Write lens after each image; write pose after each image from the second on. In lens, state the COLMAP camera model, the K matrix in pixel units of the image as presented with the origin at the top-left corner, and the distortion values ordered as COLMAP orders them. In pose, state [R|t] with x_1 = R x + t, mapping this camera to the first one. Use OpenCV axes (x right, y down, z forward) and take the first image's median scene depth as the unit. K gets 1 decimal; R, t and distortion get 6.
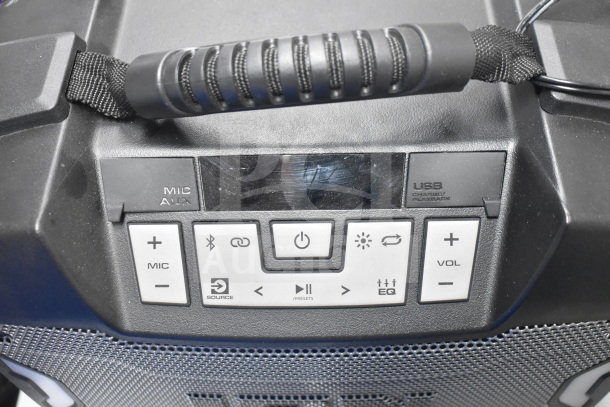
lens RADIAL K [[719.9, 0, 302.6], [0, 719.9, 203.3], [0, 0, 1]] dist [-0.060428, 0.000000]
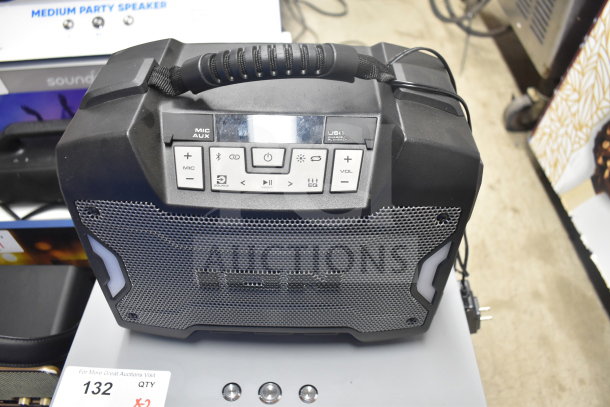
lens RADIAL K [[511.3, 0, 305.6], [0, 511.3, 202.3], [0, 0, 1]] dist [-0.093571, -0.002910]
pose [[0.997678, 0.044166, 0.051837, 0.032946], [-0.031765, 0.975105, -0.219457, 0.450948], [-0.060239, 0.217301, 0.974244, -0.263284]]
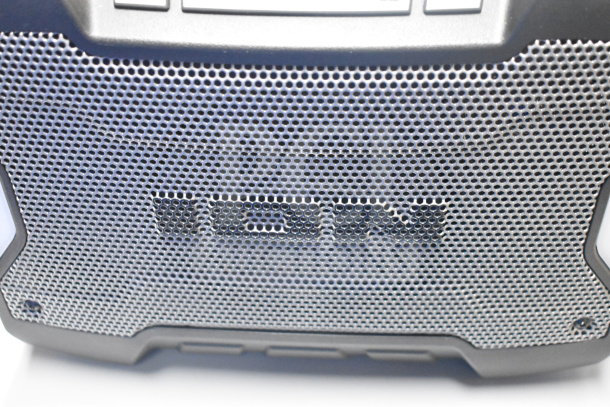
lens RADIAL K [[846.2, 0, 306.0], [0, 846.2, 203.1], [0, 0, 1]] dist [-0.063059, 0.000000]
pose [[0.998405, 0.054174, -0.015890, 0.044412], [-0.056435, 0.965321, -0.254895, 0.639549], [0.001530, 0.255385, 0.966838, 0.050225]]
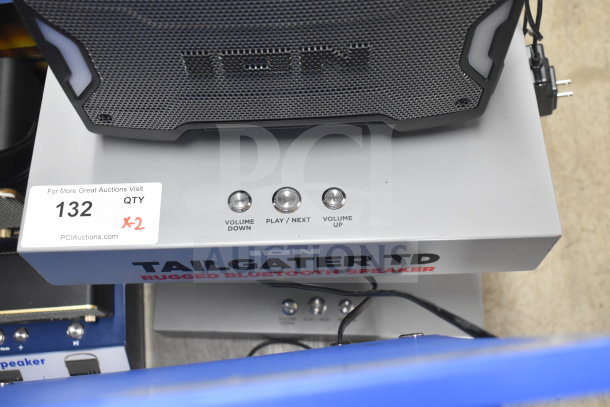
lens RADIAL K [[719.9, 0, 304.9], [0, 719.9, 203.6], [0, 0, 1]] dist [-0.060428, 0.000000]
pose [[0.999084, -0.029490, 0.031015, 0.017509], [0.024899, 0.989950, 0.139208, 0.445259], [-0.034809, -0.138309, 0.989777, -0.416365]]
